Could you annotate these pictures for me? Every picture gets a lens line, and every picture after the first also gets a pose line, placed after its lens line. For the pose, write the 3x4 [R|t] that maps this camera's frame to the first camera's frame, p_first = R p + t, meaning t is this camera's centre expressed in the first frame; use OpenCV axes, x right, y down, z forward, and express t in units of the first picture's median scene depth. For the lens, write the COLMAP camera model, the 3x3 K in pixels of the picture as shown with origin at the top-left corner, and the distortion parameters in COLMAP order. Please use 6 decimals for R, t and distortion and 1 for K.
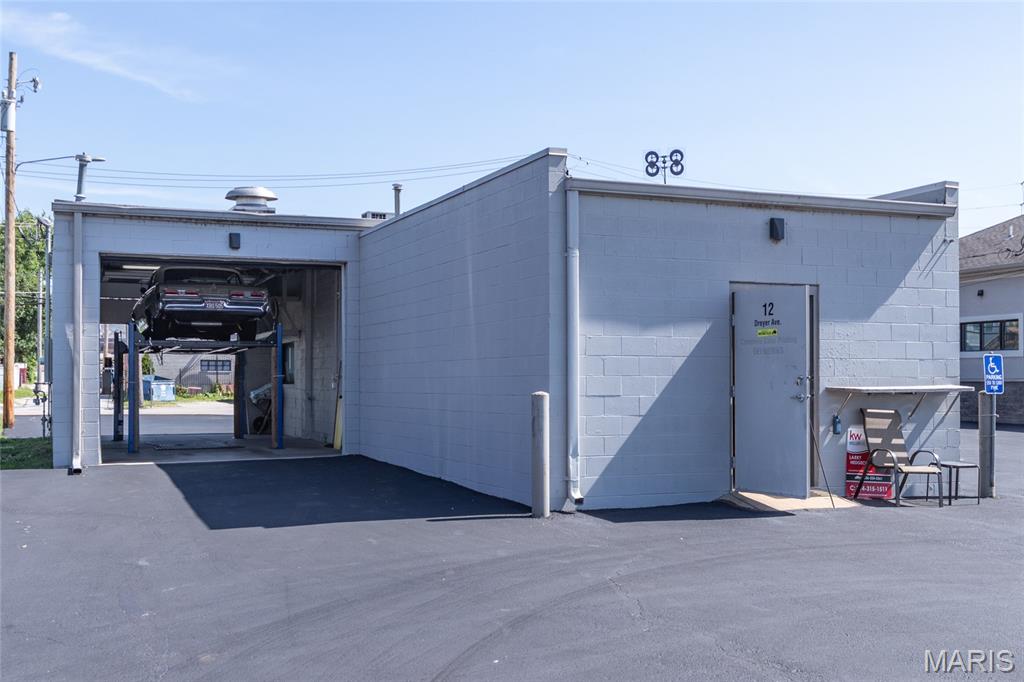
lens RADIAL K [[1107.4, 0, 521.4], [0, 1107.4, 362.0], [0, 0, 1]] dist [-0.000415, 0.000000]
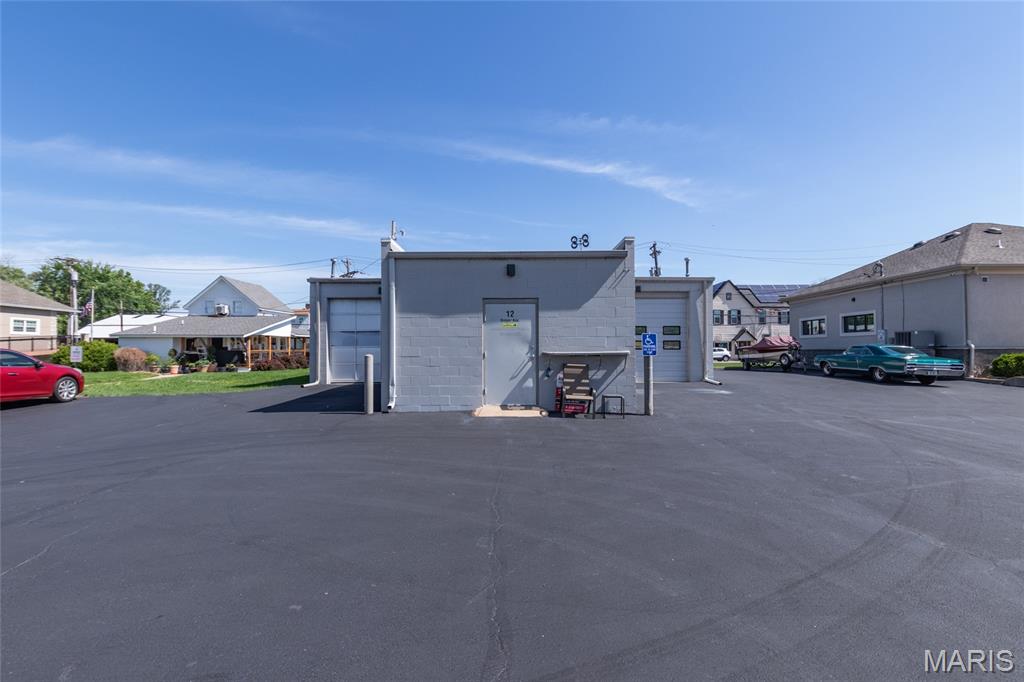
lens RADIAL K [[479.7, 0, 513.0], [0, 479.7, 340.2], [0, 0, 1]] dist [-0.003045, 0.002672]
pose [[0.924842, -0.010639, -0.380203, 0.539394], [0.009073, 0.999941, -0.005909, 0.006597], [0.380243, 0.002016, 0.924884, 0.226404]]
